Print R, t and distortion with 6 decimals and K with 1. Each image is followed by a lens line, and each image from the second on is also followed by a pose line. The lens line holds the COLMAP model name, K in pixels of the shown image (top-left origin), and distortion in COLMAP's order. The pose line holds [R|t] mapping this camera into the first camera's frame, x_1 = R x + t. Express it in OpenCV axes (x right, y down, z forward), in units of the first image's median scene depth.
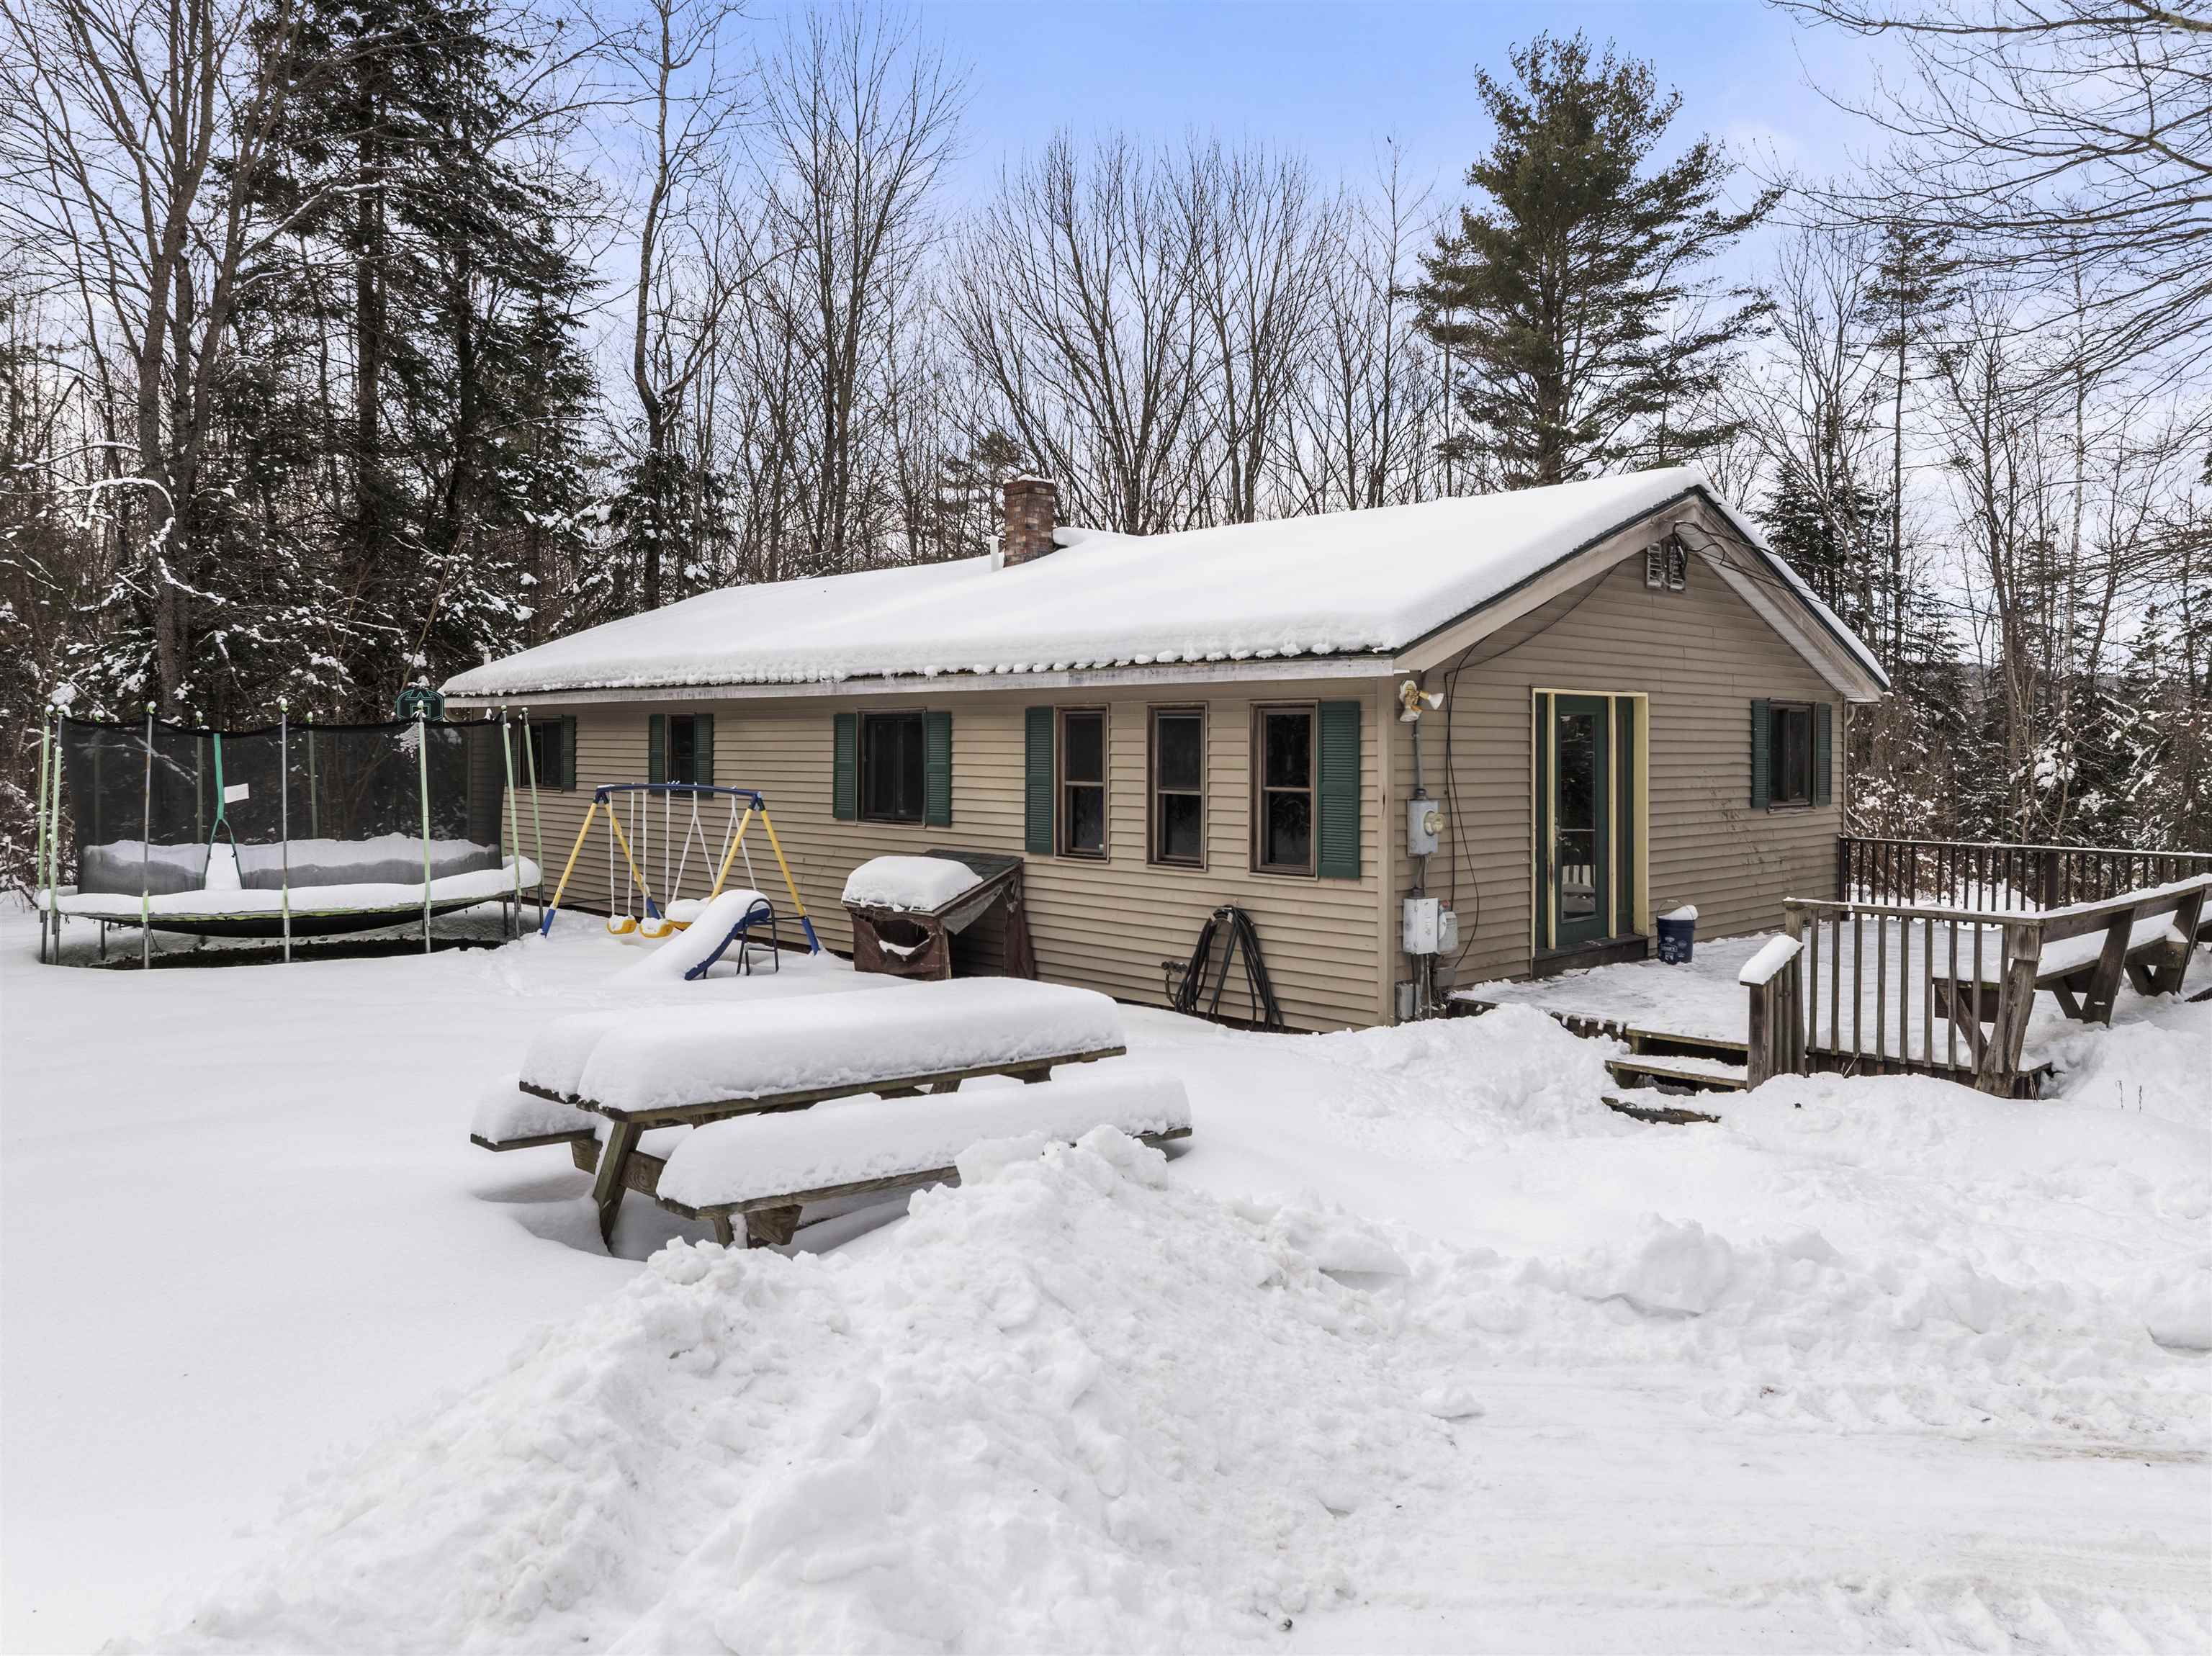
lens RADIAL K [[1576.5, 0, 1108.3], [0, 1576.5, 737.2], [0, 0, 1]] dist [-0.030767, -0.002821]
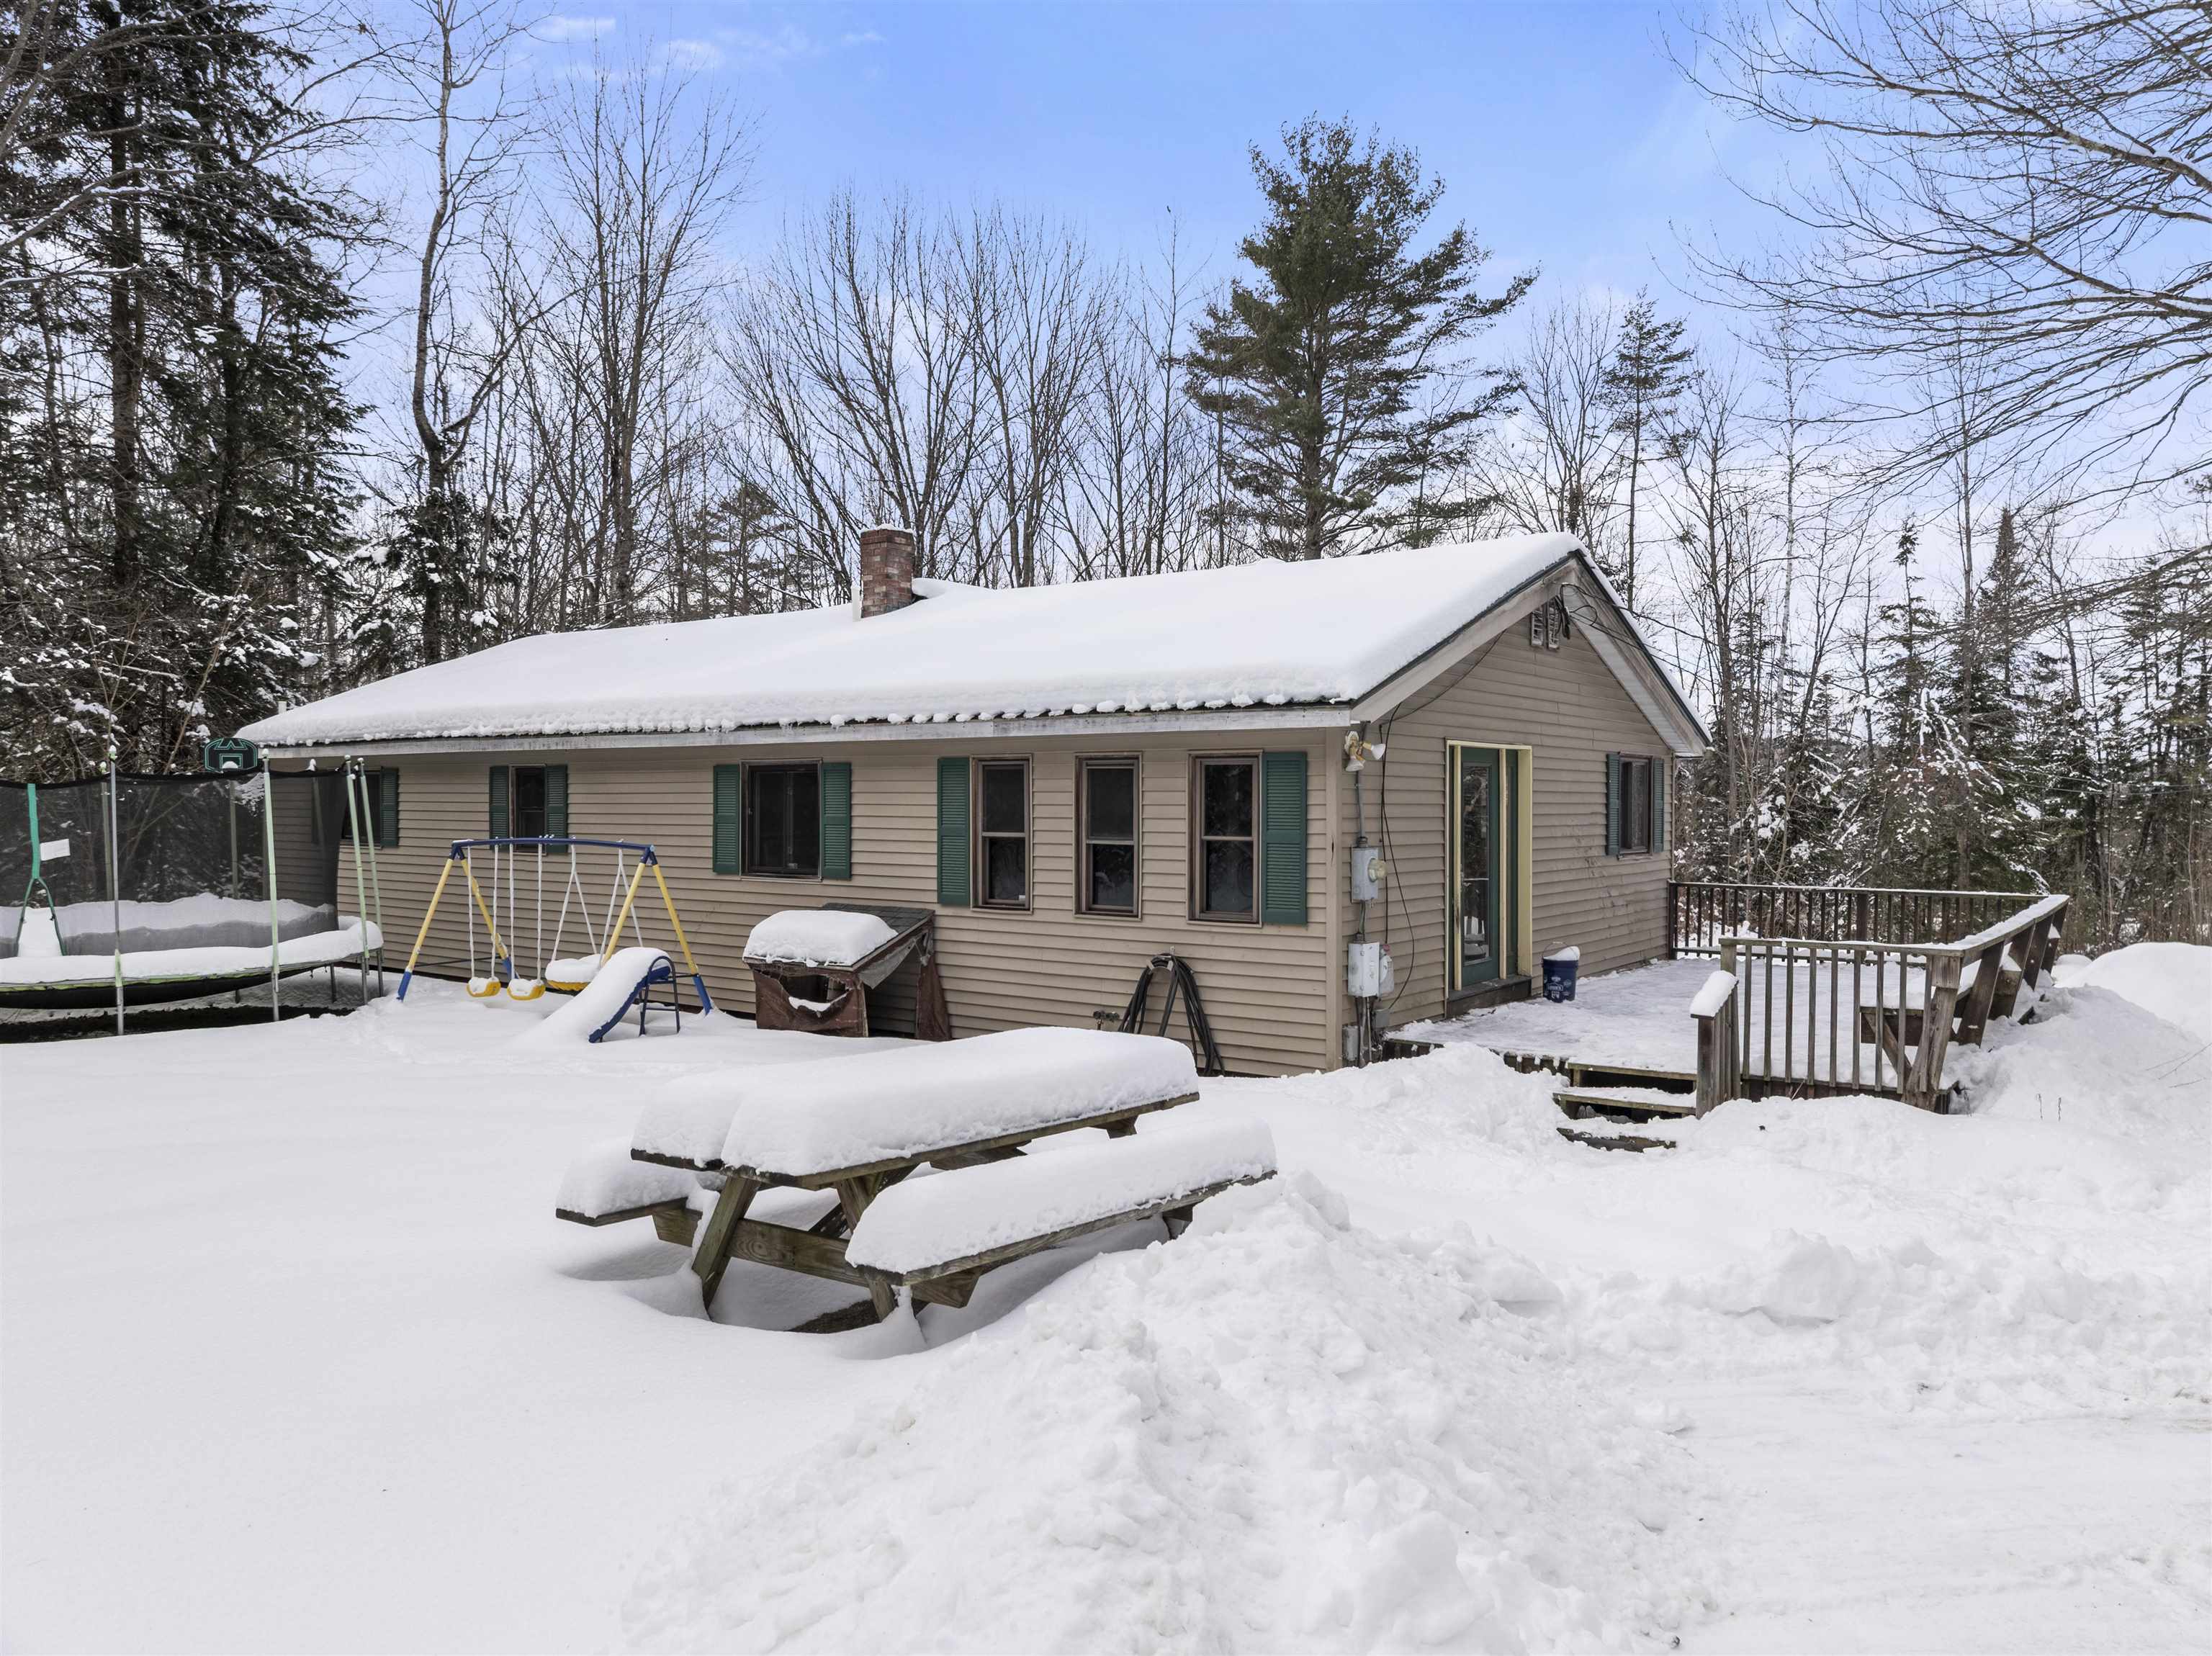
lens RADIAL K [[1555.6, 0, 1106.3], [0, 1555.6, 817.6], [0, 0, 1]] dist [-0.036061, 0.001651]
pose [[0.985336, -0.003146, 0.170596, -0.108951], [0.000592, 0.999887, 0.015016, 0.003830], [-0.170624, -0.014695, 0.985227, 0.021746]]
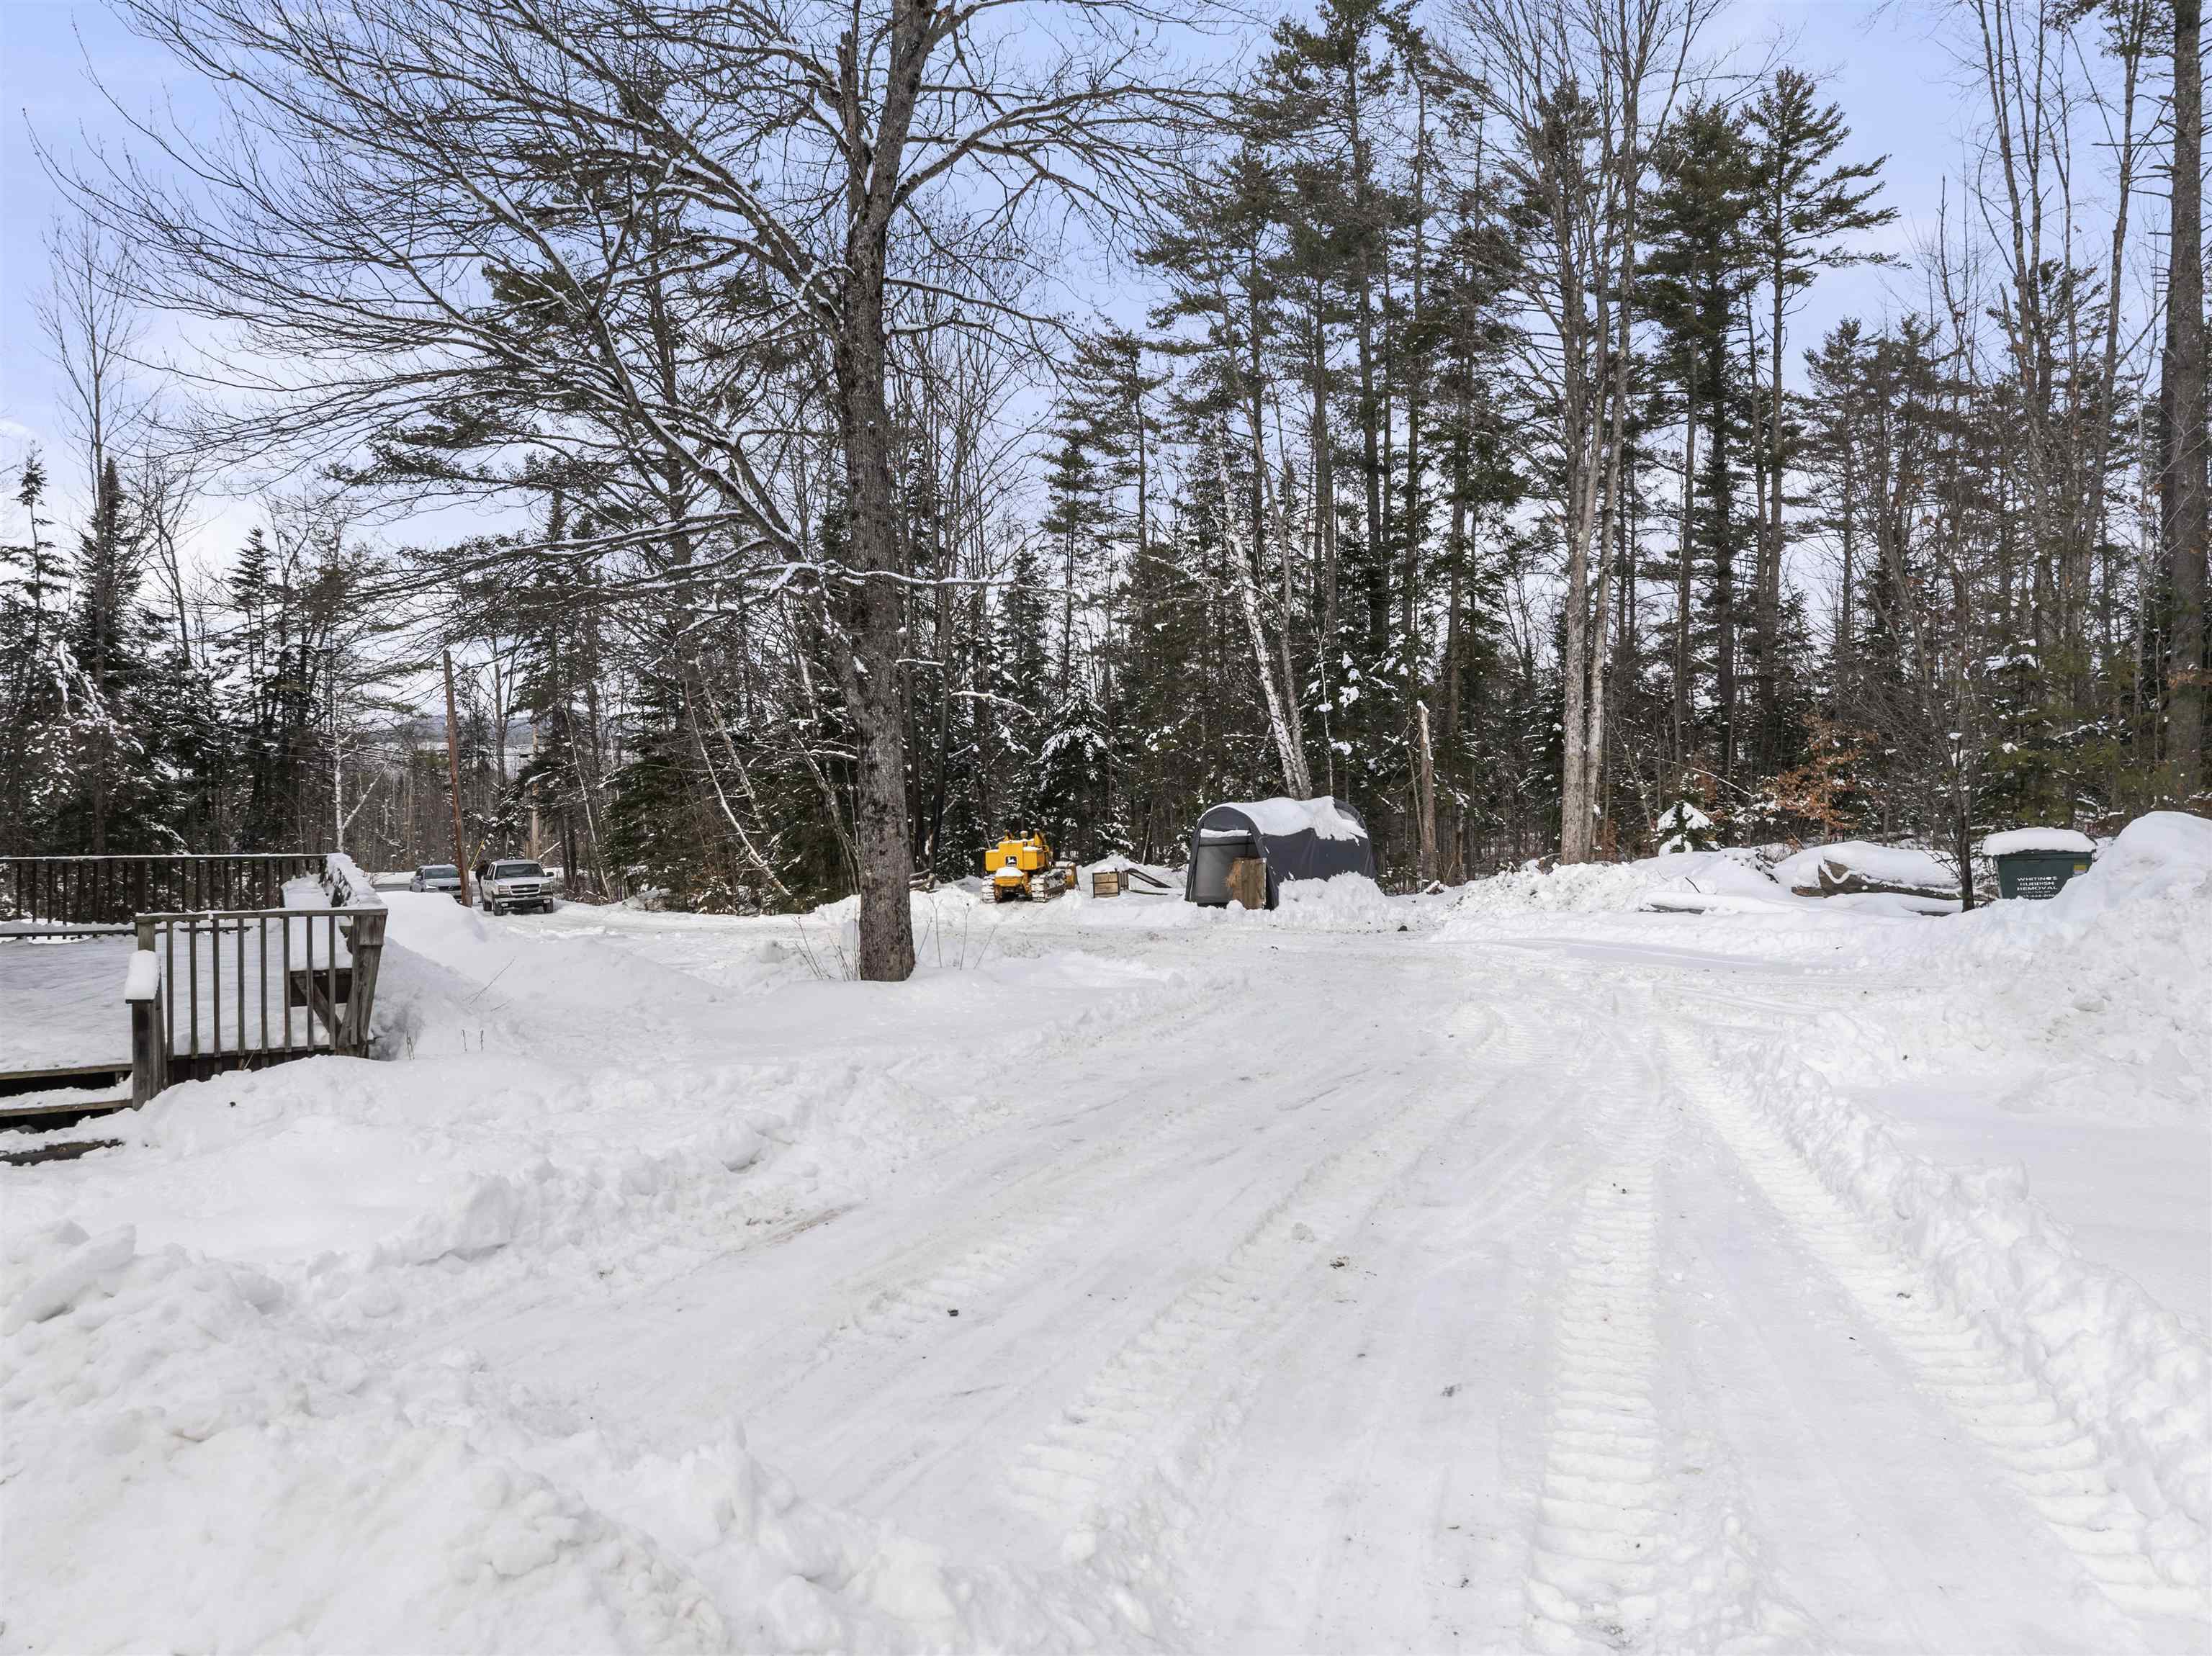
lens RADIAL K [[1566.8, 0, 1103.8], [0, 1566.8, 835.2], [0, 0, 1]] dist [-0.041672, 0.011579]
pose [[0.267134, -0.041187, 0.962779, -0.238423], [-0.013078, 0.998839, 0.046358, -0.001266], [-0.963571, -0.024975, 0.266285, 0.095878]]
